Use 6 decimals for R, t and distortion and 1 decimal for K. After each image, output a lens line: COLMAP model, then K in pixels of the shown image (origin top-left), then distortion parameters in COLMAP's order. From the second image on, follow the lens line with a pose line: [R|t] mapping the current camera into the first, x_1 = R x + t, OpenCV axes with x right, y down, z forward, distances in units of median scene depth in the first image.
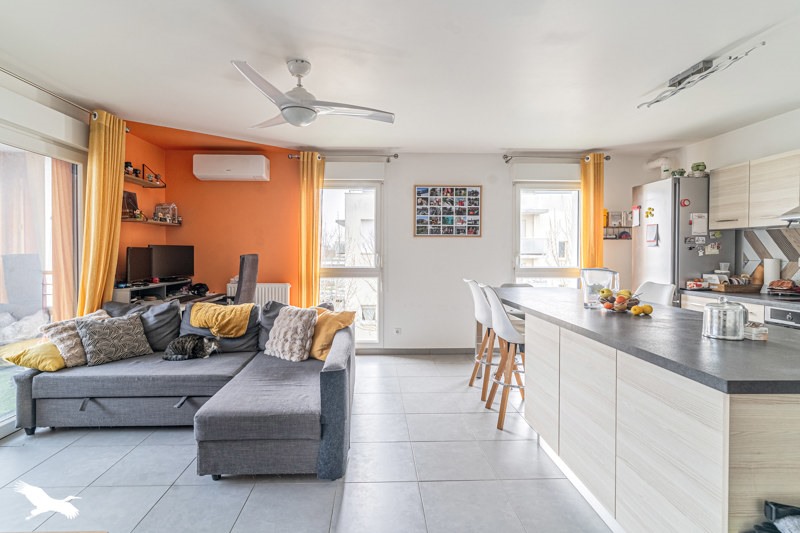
lens RADIAL K [[383.8, 0, 399.9], [0, 383.8, 256.0], [0, 0, 1]] dist [-0.000789, -0.000206]
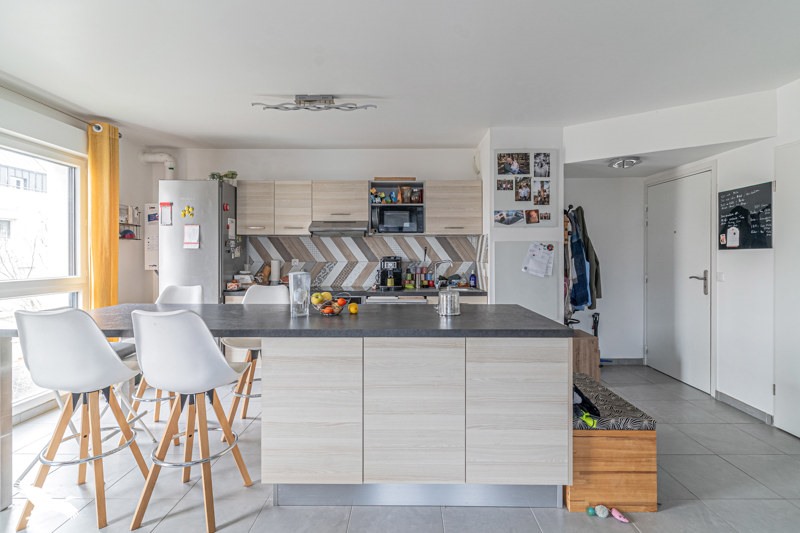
lens RADIAL K [[383.8, 0, 399.9], [0, 383.8, 256.0], [0, 0, 1]] dist [-0.000789, -0.000206]
pose [[0.067735, -0.002802, 0.997699, -0.257821], [0.010759, 0.999940, 0.002078, -0.004342], [-0.997645, 0.010594, 0.067761, 0.468584]]
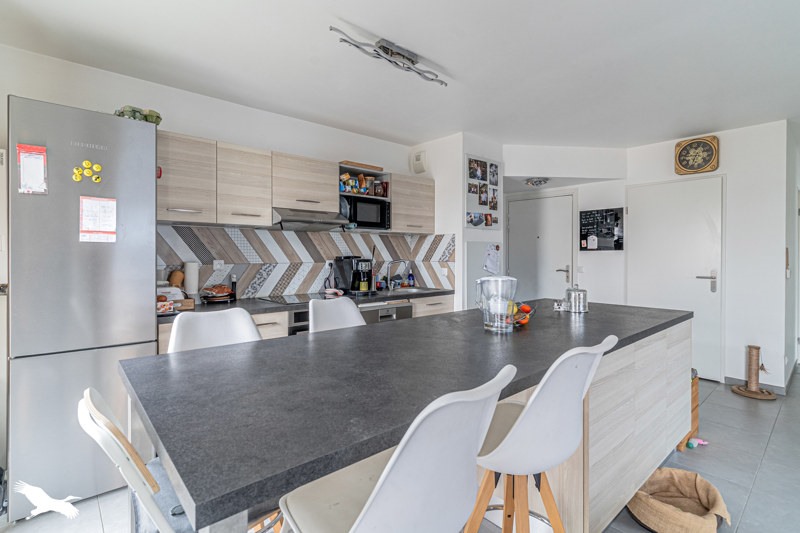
lens RADIAL K [[383.8, 0, 399.9], [0, 383.8, 256.0], [0, 0, 1]] dist [-0.000789, -0.000206]
pose [[-0.606628, -0.004415, 0.794973, 0.034403], [0.007735, 0.999904, 0.011455, -0.011286], [-0.794948, 0.013098, -0.606536, 1.070335]]
